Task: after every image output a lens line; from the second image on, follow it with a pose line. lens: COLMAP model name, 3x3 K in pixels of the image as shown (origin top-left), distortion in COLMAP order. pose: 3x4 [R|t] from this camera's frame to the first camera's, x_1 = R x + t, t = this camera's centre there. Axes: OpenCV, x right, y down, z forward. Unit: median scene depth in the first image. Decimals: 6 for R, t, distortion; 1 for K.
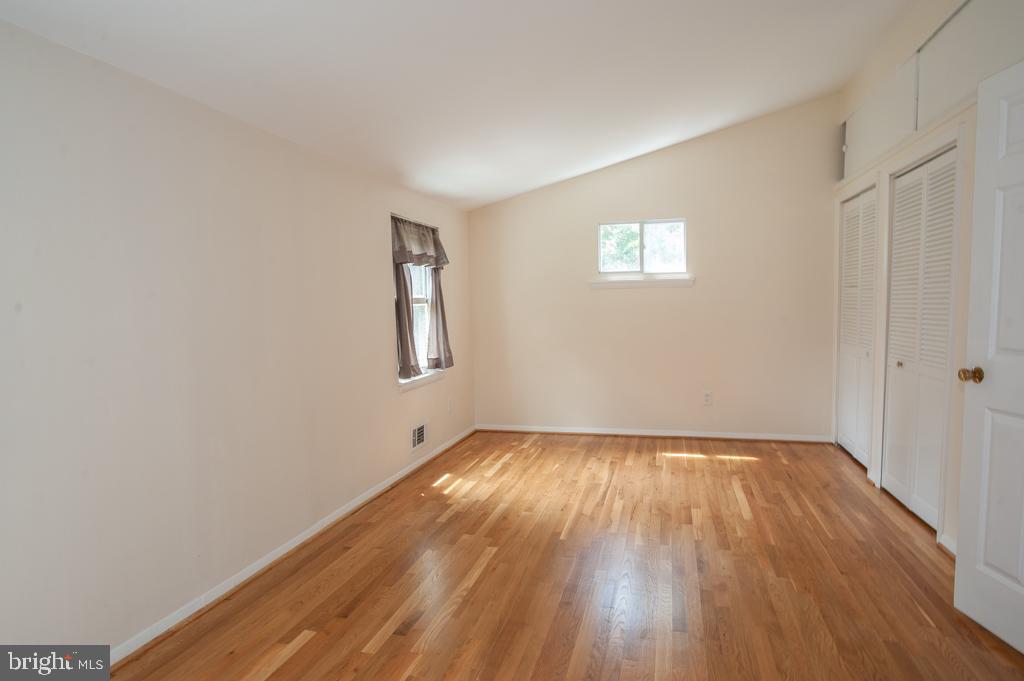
lens RADIAL K [[587.3, 0, 503.9], [0, 587.3, 341.5], [0, 0, 1]] dist [-0.037152, 0.011755]
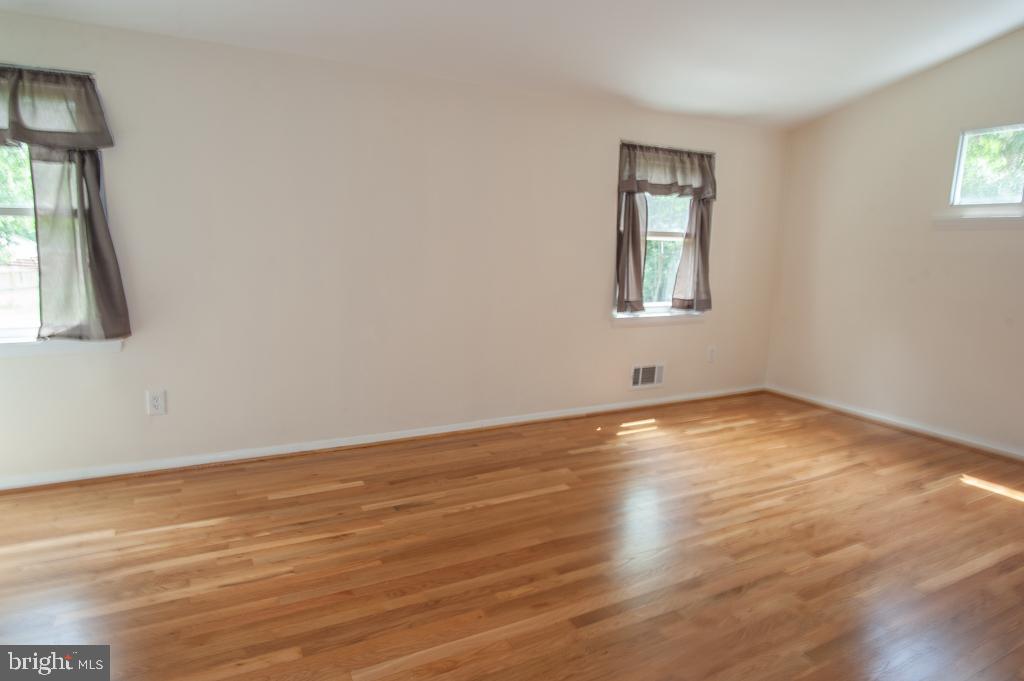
lens RADIAL K [[587.3, 0, 502.6], [0, 587.3, 344.2], [0, 0, 1]] dist [-0.037152, 0.011755]
pose [[0.683274, 0.166057, -0.711029, 0.403956], [-0.088008, 0.985426, 0.145569, -0.011197], [0.724839, -0.036887, 0.687930, 0.183471]]
